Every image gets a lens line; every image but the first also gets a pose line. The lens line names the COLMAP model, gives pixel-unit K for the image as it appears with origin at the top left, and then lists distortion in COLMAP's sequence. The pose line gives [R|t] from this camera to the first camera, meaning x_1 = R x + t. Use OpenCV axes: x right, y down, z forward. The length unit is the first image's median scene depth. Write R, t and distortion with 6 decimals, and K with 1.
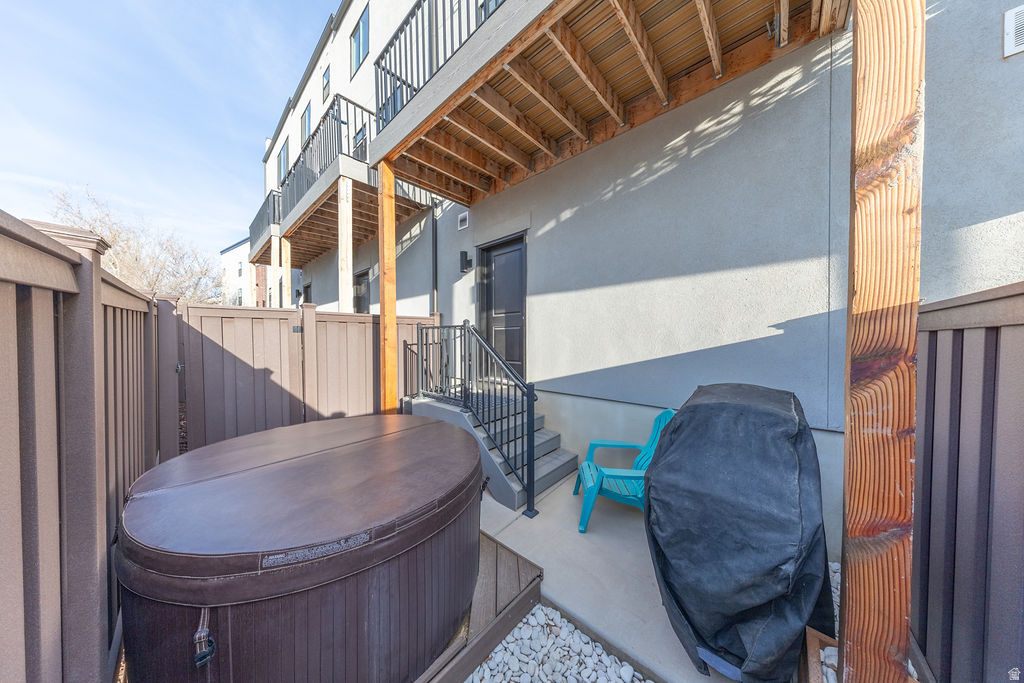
lens RADIAL K [[291.4, 0, 514.3], [0, 291.4, 344.5], [0, 0, 1]] dist [0.000573, 0.000033]
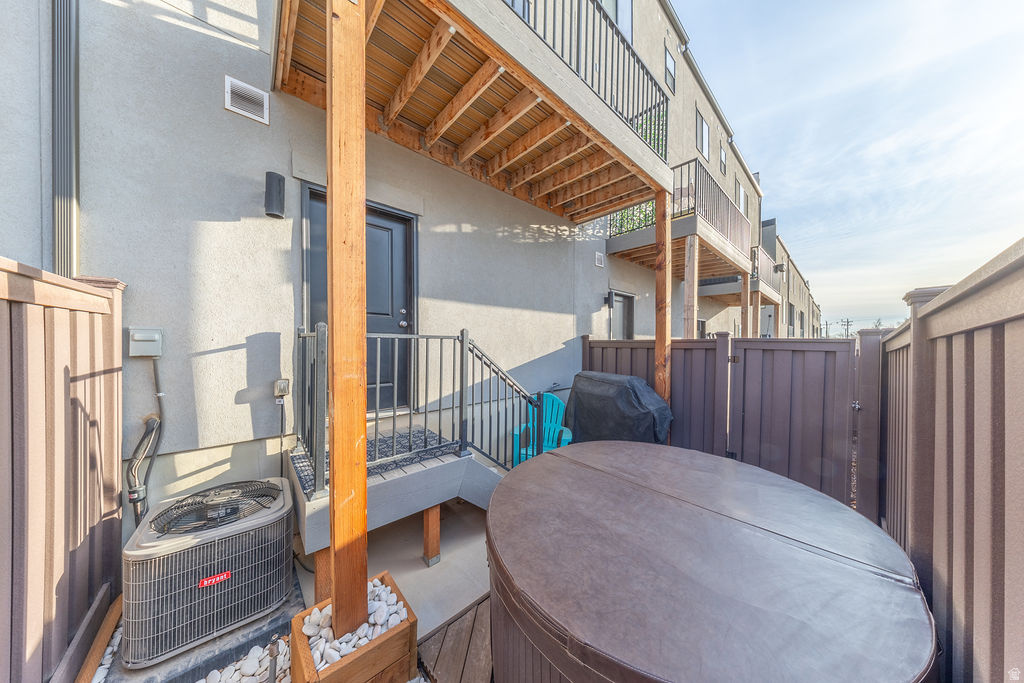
lens RADIAL K [[291.4, 0, 514.3], [0, 291.4, 344.5], [0, 0, 1]] dist [0.000573, 0.000033]
pose [[0.113292, -0.003389, 0.993556, -1.059759], [0.012203, 0.999923, 0.002019, -0.054774], [-0.993487, 0.011896, 0.113325, 0.947411]]
